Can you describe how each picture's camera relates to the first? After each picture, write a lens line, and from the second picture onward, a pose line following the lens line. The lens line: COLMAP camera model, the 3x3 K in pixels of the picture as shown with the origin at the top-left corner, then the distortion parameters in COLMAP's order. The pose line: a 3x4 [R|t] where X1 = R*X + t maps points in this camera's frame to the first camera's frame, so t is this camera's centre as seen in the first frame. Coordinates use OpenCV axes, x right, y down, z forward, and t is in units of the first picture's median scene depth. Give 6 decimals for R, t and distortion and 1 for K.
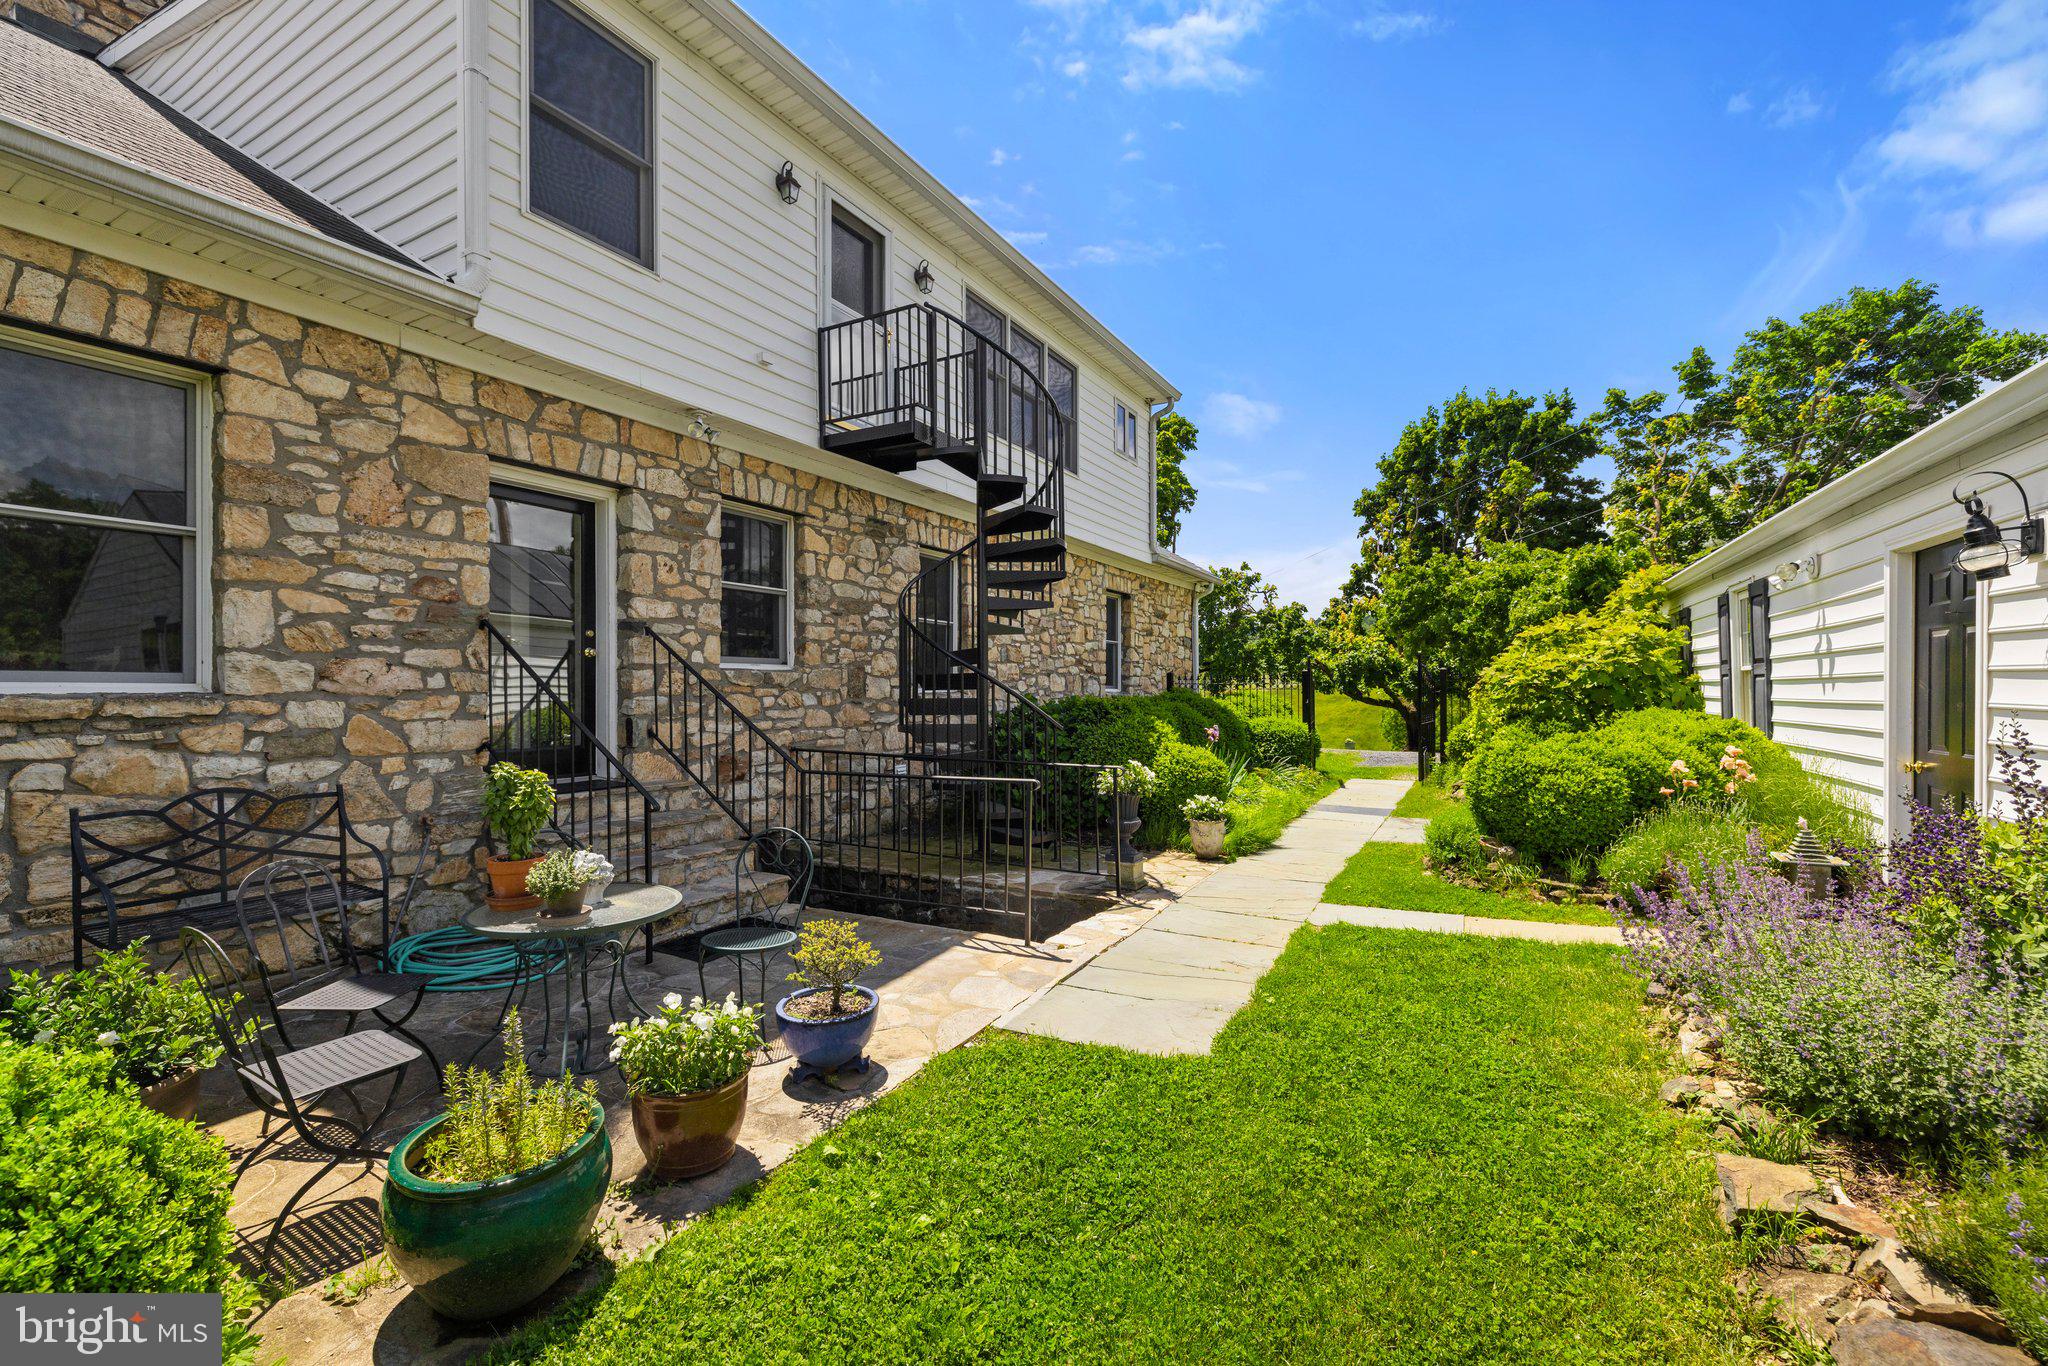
lens RADIAL K [[877.7, 0, 971.0], [0, 877.7, 687.6], [0, 0, 1]] dist [-0.002058, -0.000074]
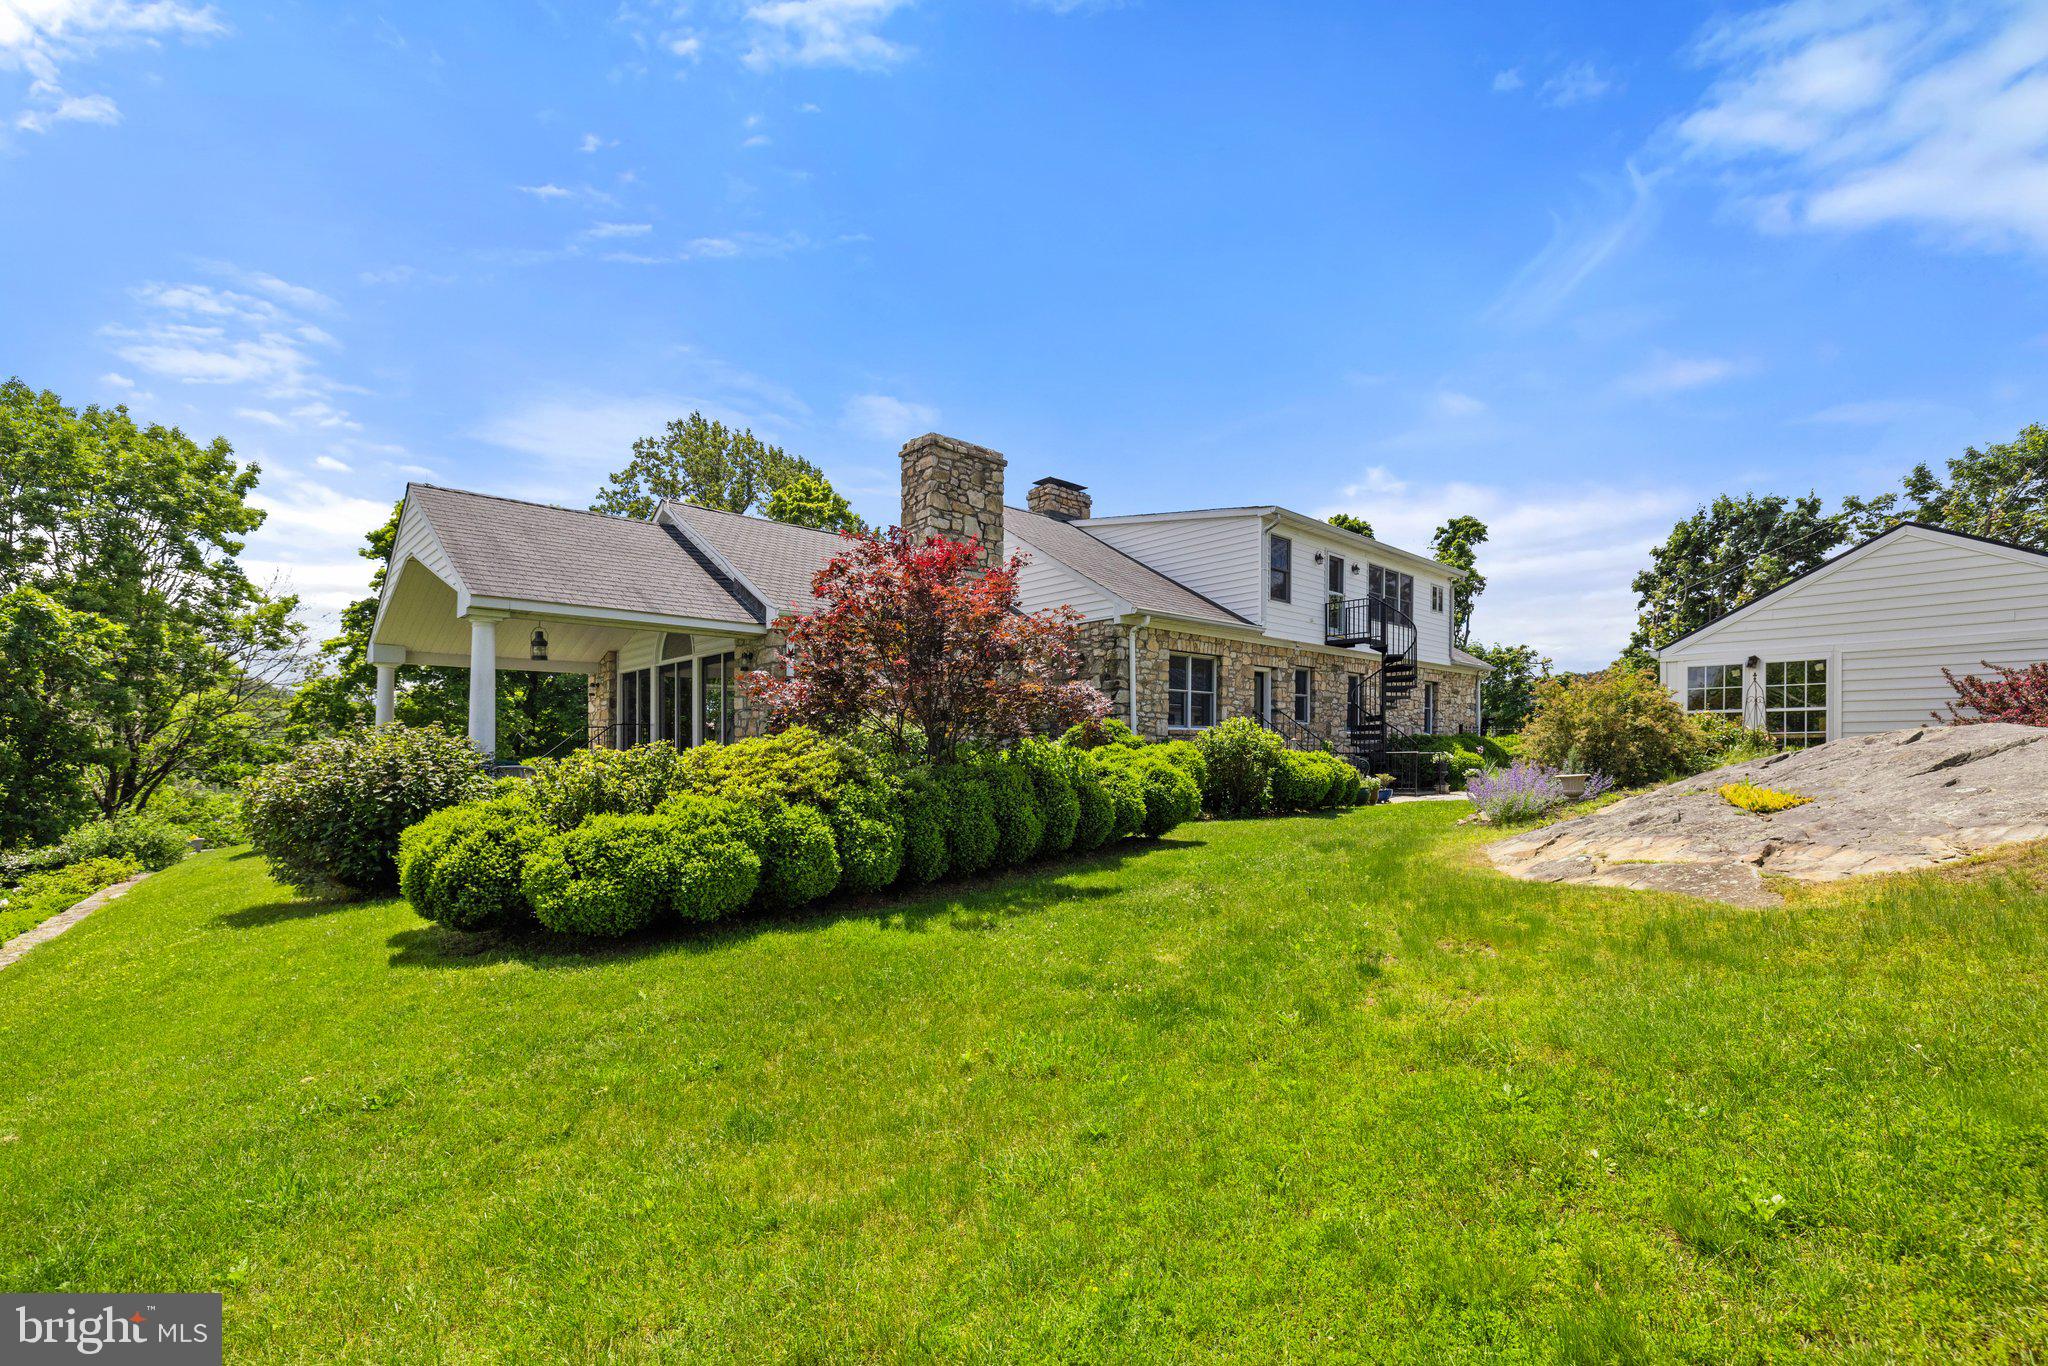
lens RADIAL K [[868.1, 0, 1006.4], [0, 868.1, 791.9], [0, 0, 1]] dist [-0.001942, -0.000073]
pose [[0.965916, 0.000017, -0.258854, -0.146703], [0.012480, 0.998834, 0.046636, 0.018786], [0.258553, -0.048277, 0.964790, -0.664531]]
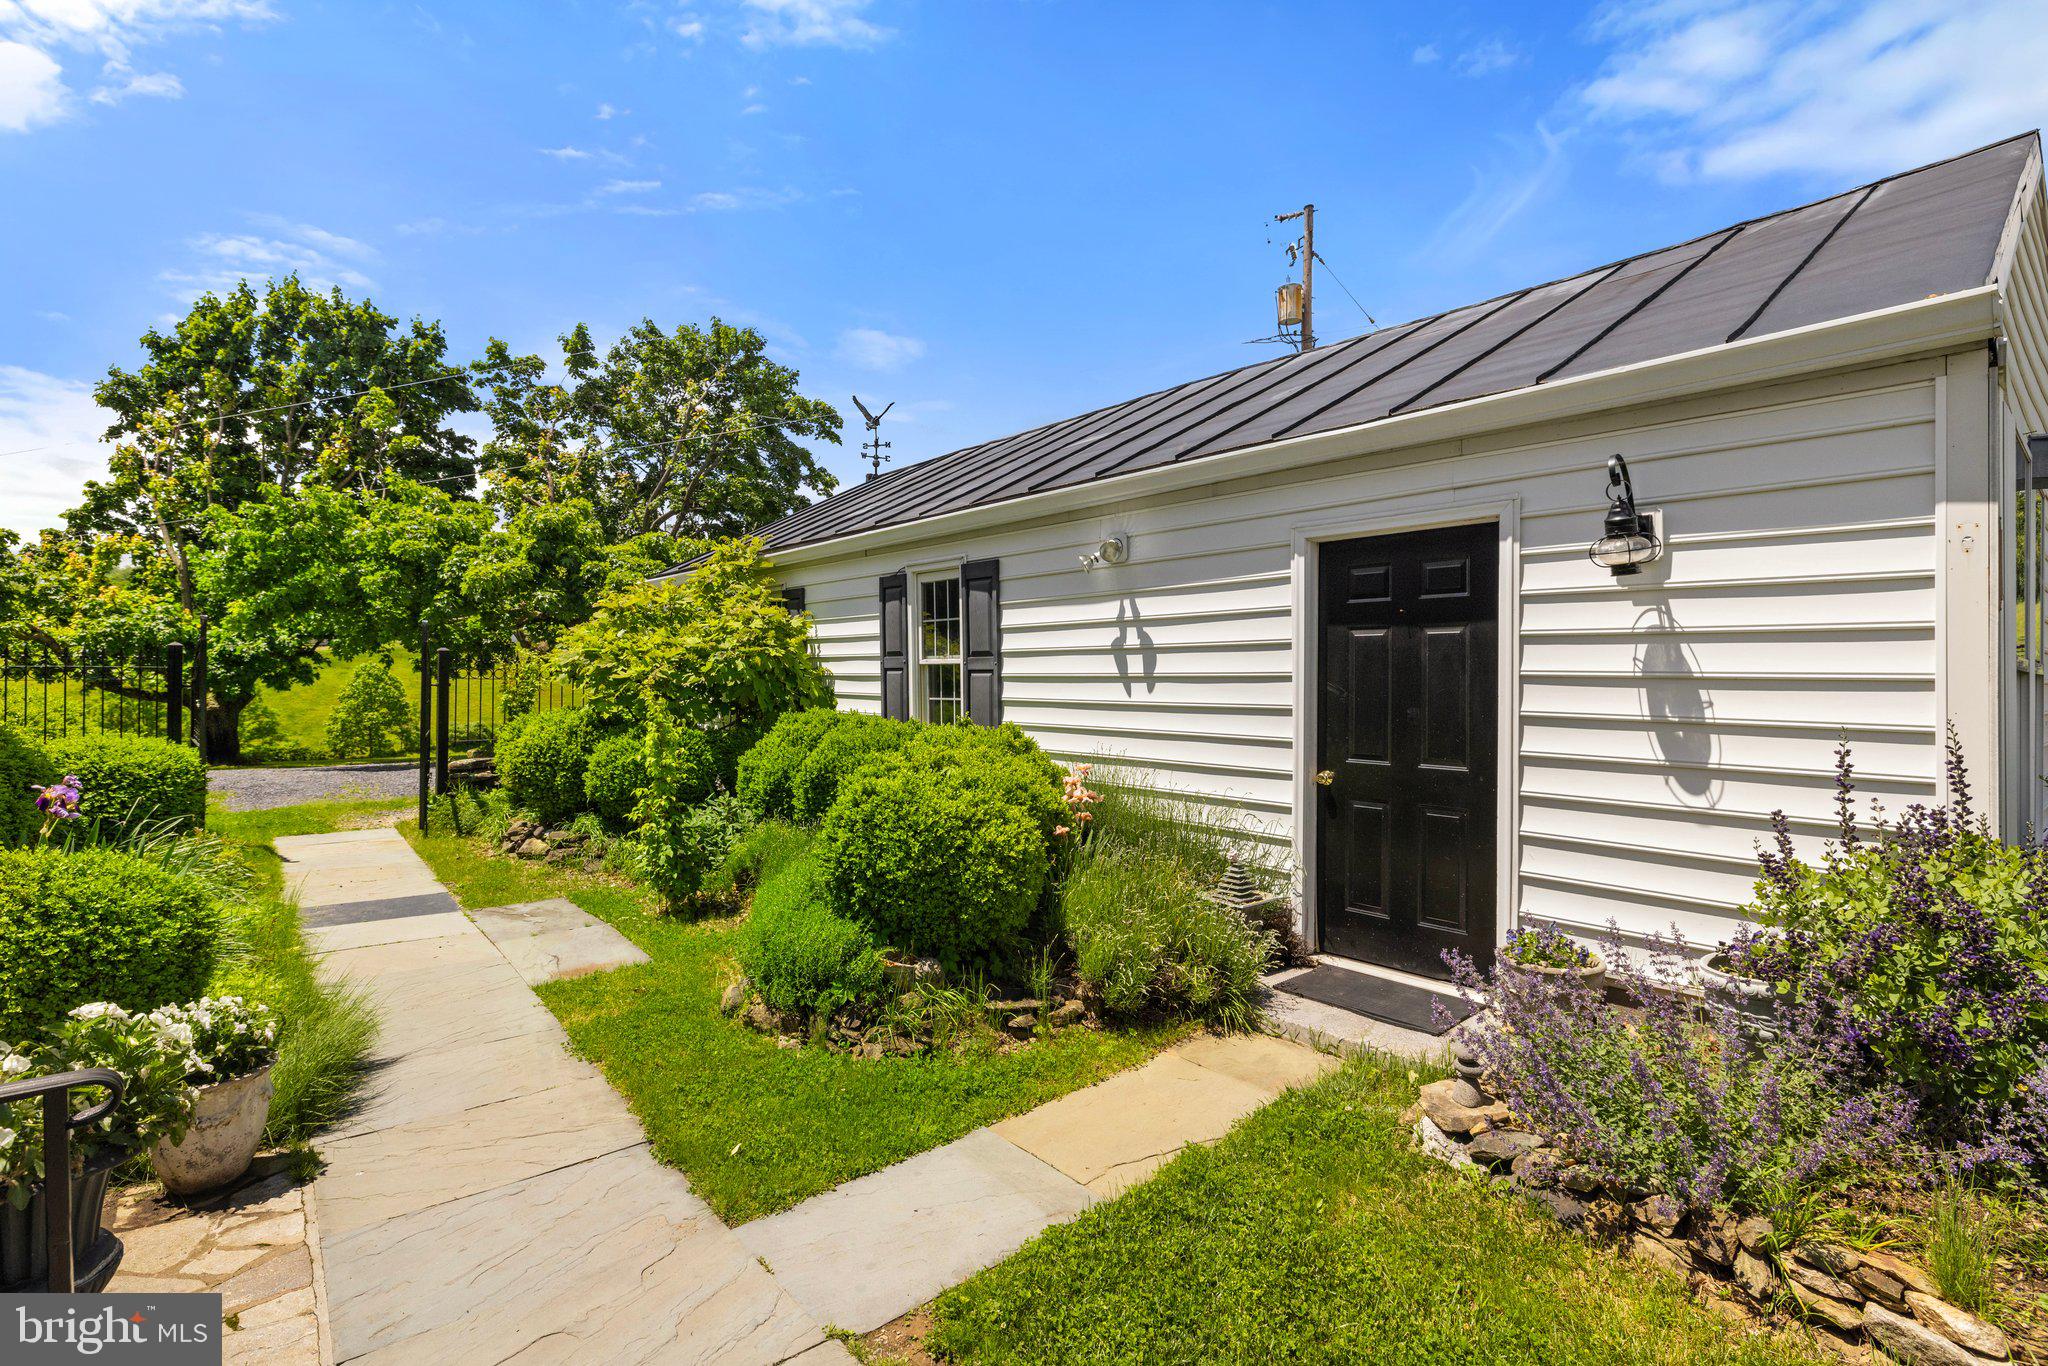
lens RADIAL K [[942.9, 0, 1024.0], [0, 942.9, 683.0], [0, 0, 1]] dist [0.002572, 0.000737]
pose [[0.332707, -0.002984, 0.943026, 0.010890], [-0.008176, 0.999948, 0.006049, -0.002586], [-0.942995, -0.009723, 0.332665, 0.213093]]
